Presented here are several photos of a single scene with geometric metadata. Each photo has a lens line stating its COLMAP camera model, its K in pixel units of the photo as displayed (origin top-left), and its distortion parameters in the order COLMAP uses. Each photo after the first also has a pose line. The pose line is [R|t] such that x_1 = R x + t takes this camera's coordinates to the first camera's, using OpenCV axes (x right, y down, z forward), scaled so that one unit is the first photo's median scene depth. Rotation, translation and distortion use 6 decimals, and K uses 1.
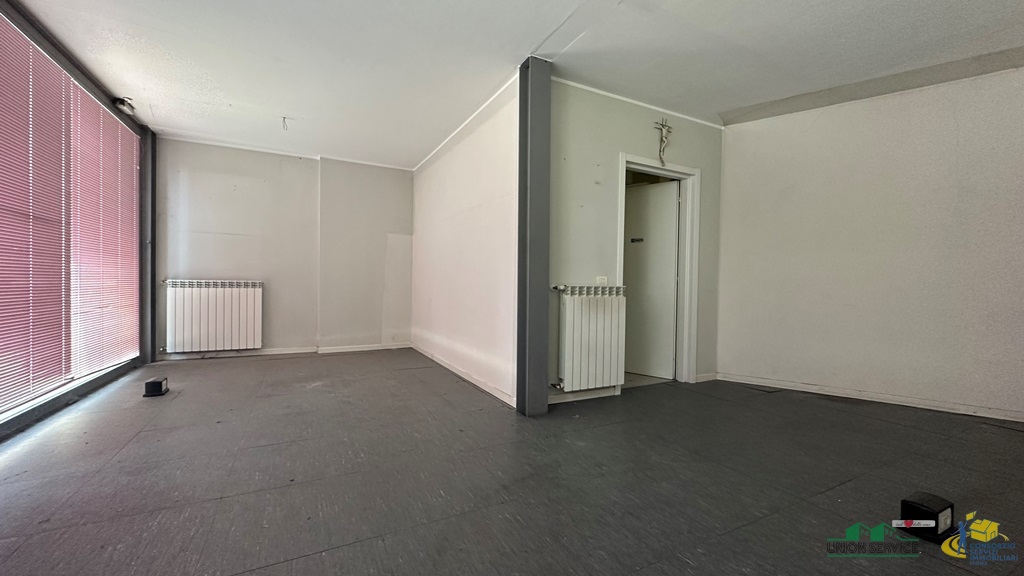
lens RADIAL K [[408.7, 0, 512.5], [0, 408.7, 288.0], [0, 0, 1]] dist [-0.001138, 0.000287]
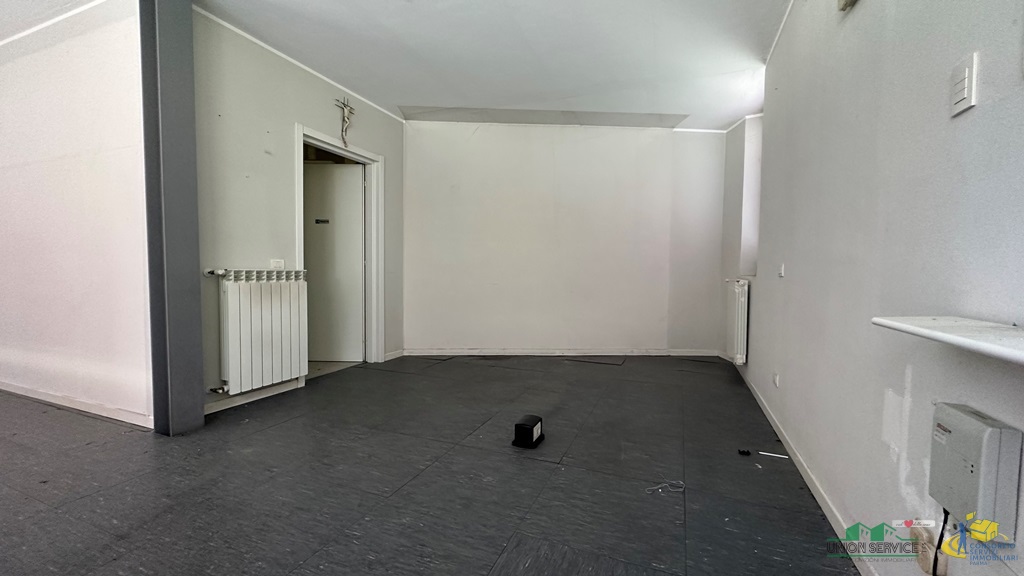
lens RADIAL K [[408.7, 0, 512.5], [0, 408.7, 288.9], [0, 0, 1]] dist [-0.001138, 0.000287]
pose [[0.765049, -0.034402, 0.643053, 0.037661], [0.007675, 0.998988, 0.044313, 0.000592], [-0.643927, -0.028966, 0.764539, -0.017106]]
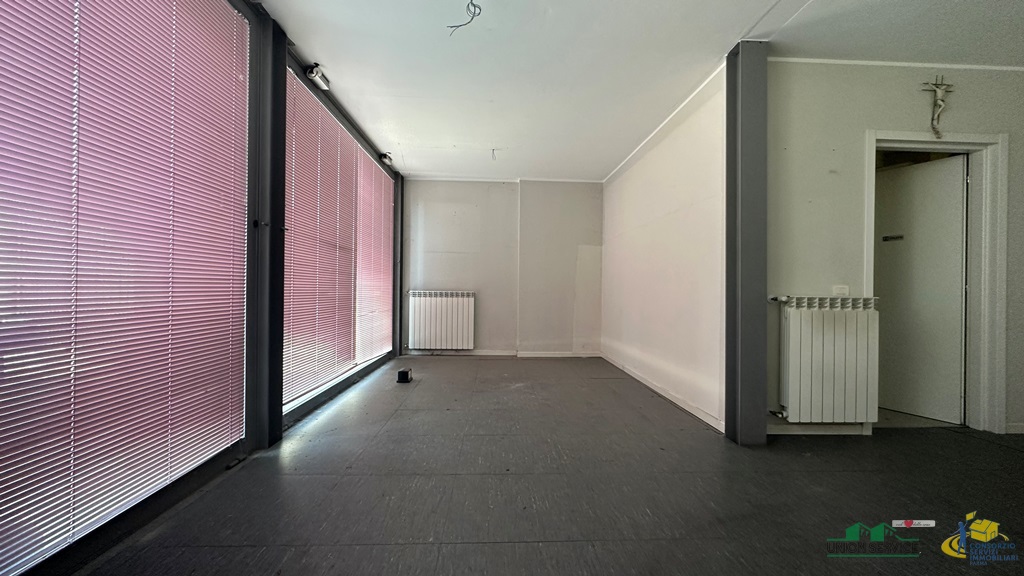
lens RADIAL K [[408.7, 0, 512.7], [0, 408.7, 287.9], [0, 0, 1]] dist [-0.001138, 0.000287]
pose [[0.905218, -0.006087, -0.424903, -0.027820], [-0.003738, 0.999745, -0.022285, -0.002598], [0.424930, 0.021761, 0.904965, -0.012149]]
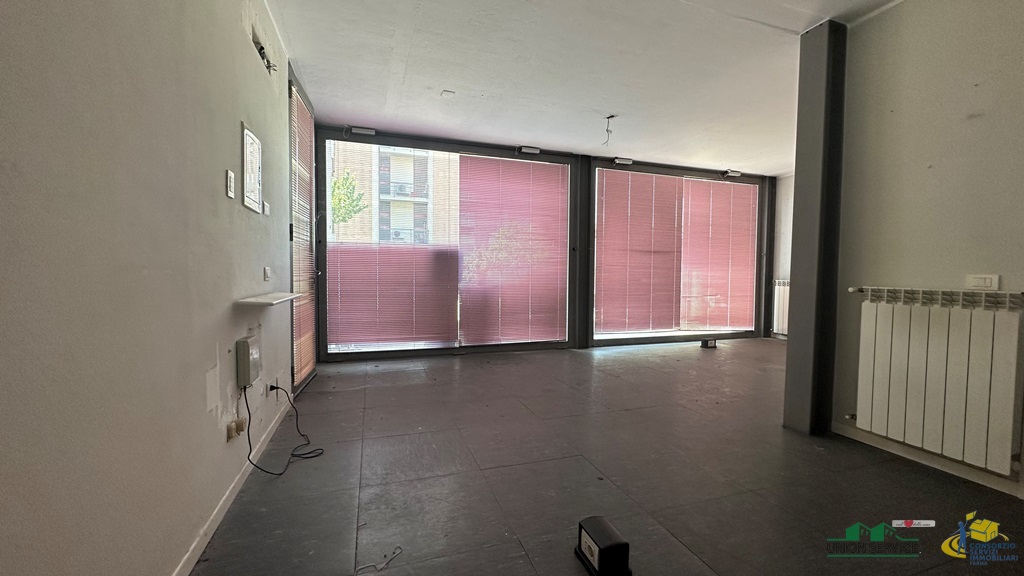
lens RADIAL K [[408.7, 0, 509.0], [0, 408.7, 288.4], [0, 0, 1]] dist [-0.001138, 0.000287]
pose [[-0.160019, 0.020834, -0.986894, 0.940604], [-0.022475, 0.999441, 0.024743, -0.008284], [0.986858, 0.026140, -0.159461, 0.458013]]
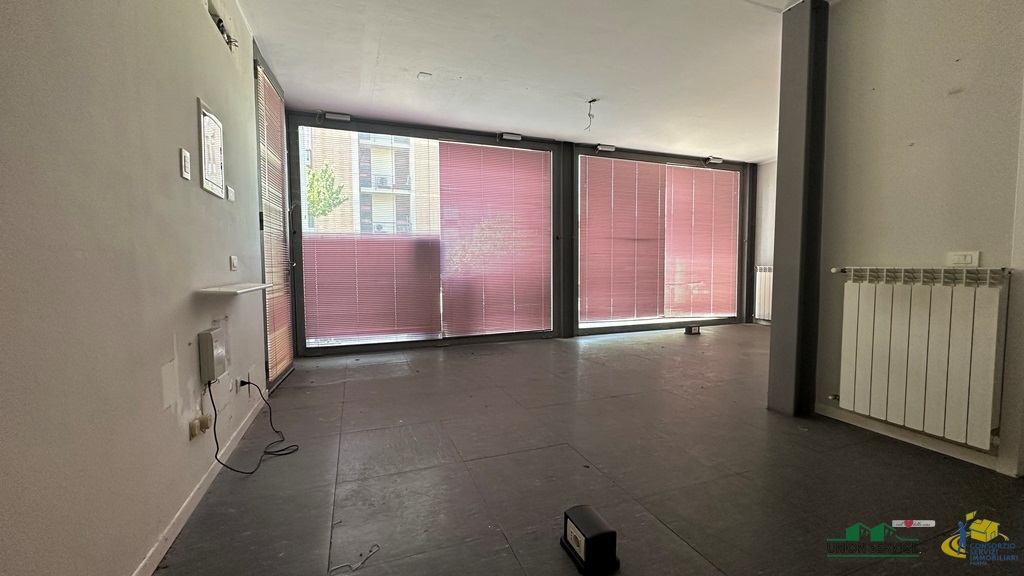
lens RADIAL K [[408.7, 0, 508.8], [0, 408.7, 288.9], [0, 0, 1]] dist [-0.001138, 0.000287]
pose [[-0.125122, 0.041945, -0.991254, 0.916295], [-0.006203, 0.999053, 0.043058, 0.004194], [0.992122, 0.011536, -0.124743, 0.461910]]
